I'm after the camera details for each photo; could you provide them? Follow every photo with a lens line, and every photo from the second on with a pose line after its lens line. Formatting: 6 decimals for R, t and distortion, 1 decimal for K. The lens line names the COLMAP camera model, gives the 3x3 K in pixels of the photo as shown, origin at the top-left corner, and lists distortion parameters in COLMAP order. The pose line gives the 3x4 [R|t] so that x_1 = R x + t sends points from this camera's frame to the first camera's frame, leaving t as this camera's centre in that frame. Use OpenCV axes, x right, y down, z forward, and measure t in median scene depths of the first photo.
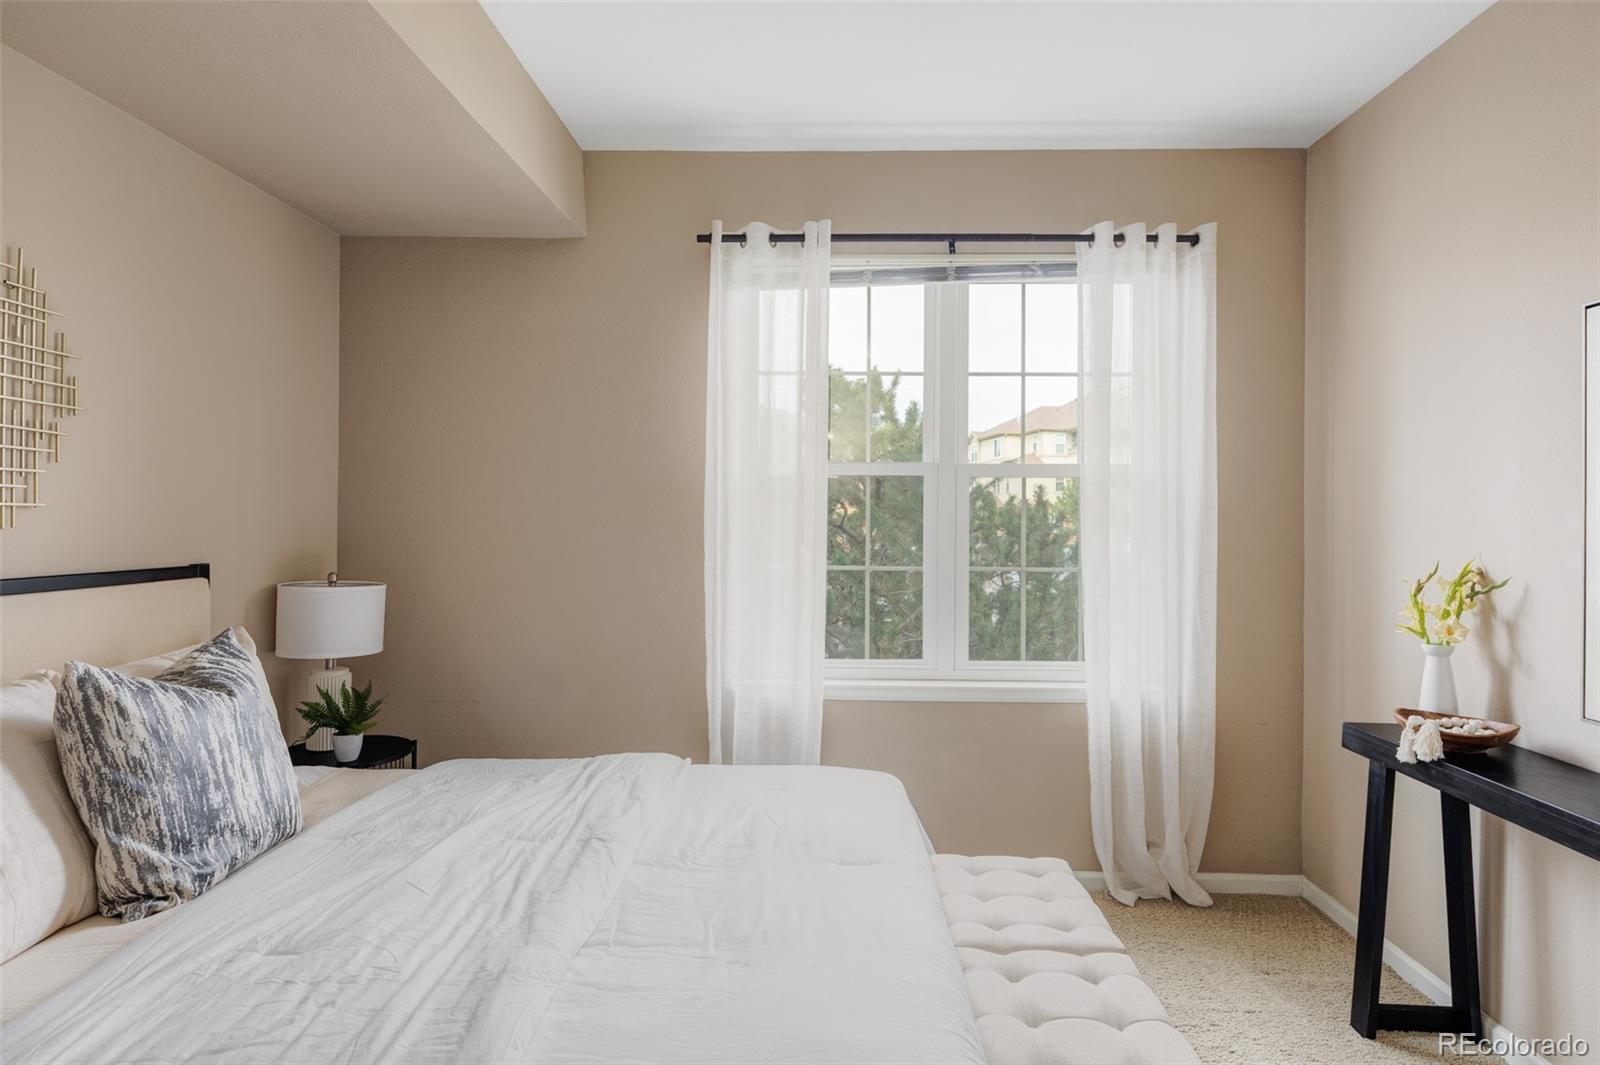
lens RADIAL K [[868.8, 0, 823.2], [0, 868.8, 509.5], [0, 0, 1]] dist [-0.000806, -0.000160]
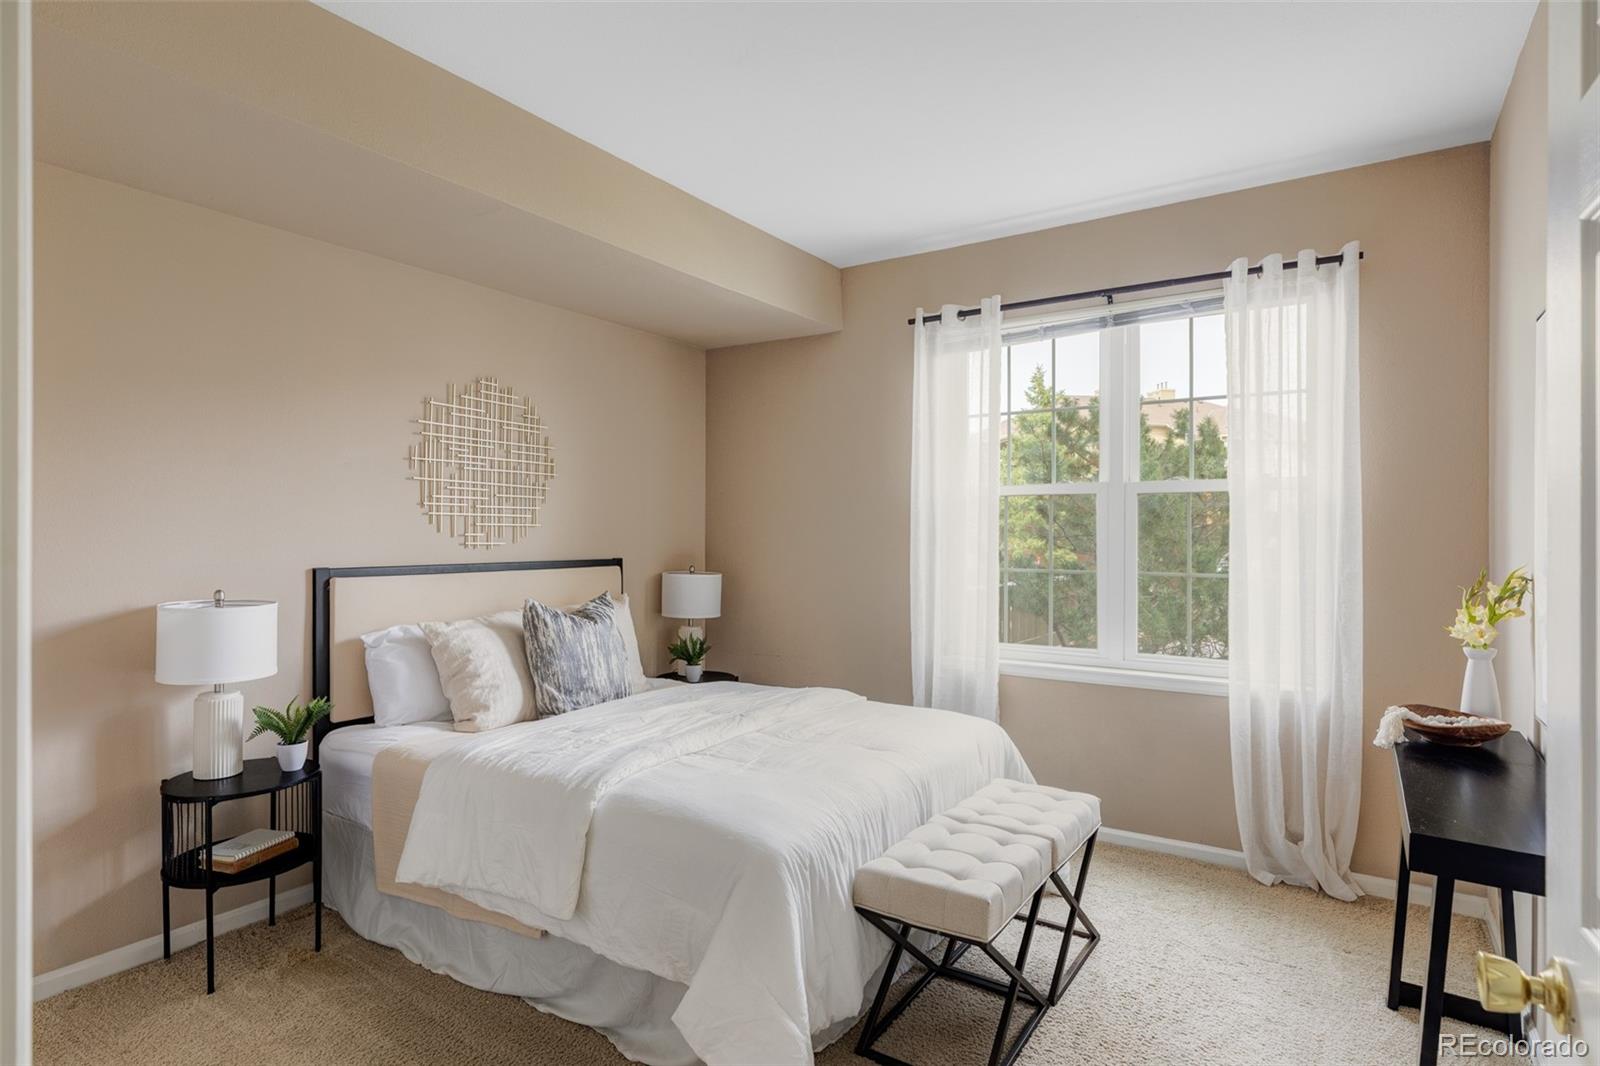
lens RADIAL K [[868.8, 0, 798.5], [0, 868.8, 526.4], [0, 0, 1]] dist [-0.000806, -0.000160]
pose [[0.838410, -0.008586, -0.544973, 0.502057], [0.009857, 0.999951, -0.000590, 0.002893], [0.544951, -0.004877, 0.838453, -0.249773]]
